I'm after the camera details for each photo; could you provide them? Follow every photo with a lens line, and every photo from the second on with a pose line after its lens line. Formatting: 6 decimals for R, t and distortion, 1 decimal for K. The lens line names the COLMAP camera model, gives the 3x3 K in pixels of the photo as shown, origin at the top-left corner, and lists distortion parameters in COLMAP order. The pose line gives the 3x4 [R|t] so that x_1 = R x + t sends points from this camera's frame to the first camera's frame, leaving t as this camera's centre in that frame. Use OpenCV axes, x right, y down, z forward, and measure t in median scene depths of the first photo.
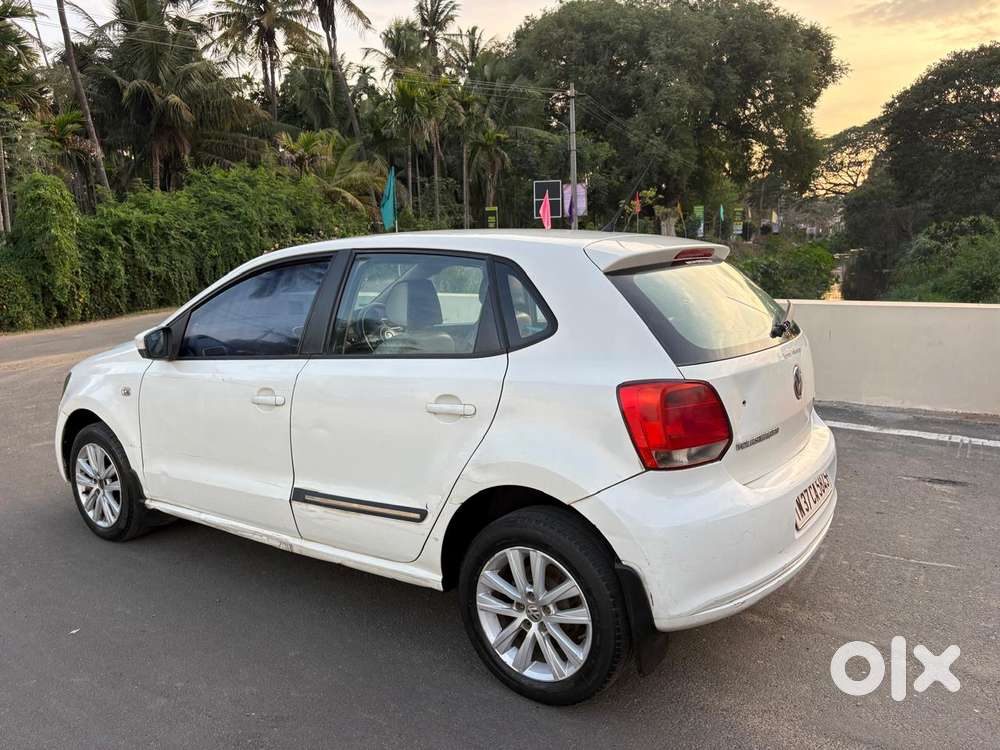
lens RADIAL K [[754.3, 0, 497.9], [0, 754.3, 366.3], [0, 0, 1]] dist [0.058276, -0.065344]
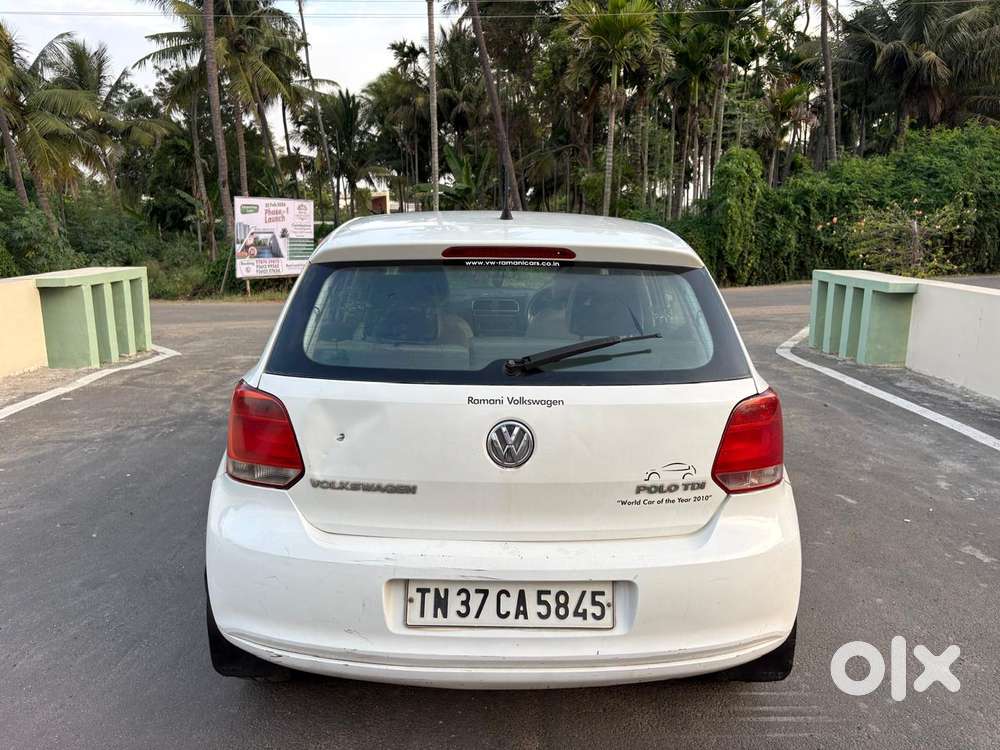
lens RADIAL K [[754.3, 0, 501.4], [0, 754.3, 372.8], [0, 0, 1]] dist [0.058276, -0.065344]
pose [[0.579433, 0.192014, -0.792078, 0.154118], [-0.152779, 0.980213, 0.125858, -0.021575], [0.800572, 0.048087, 0.597304, 0.094419]]
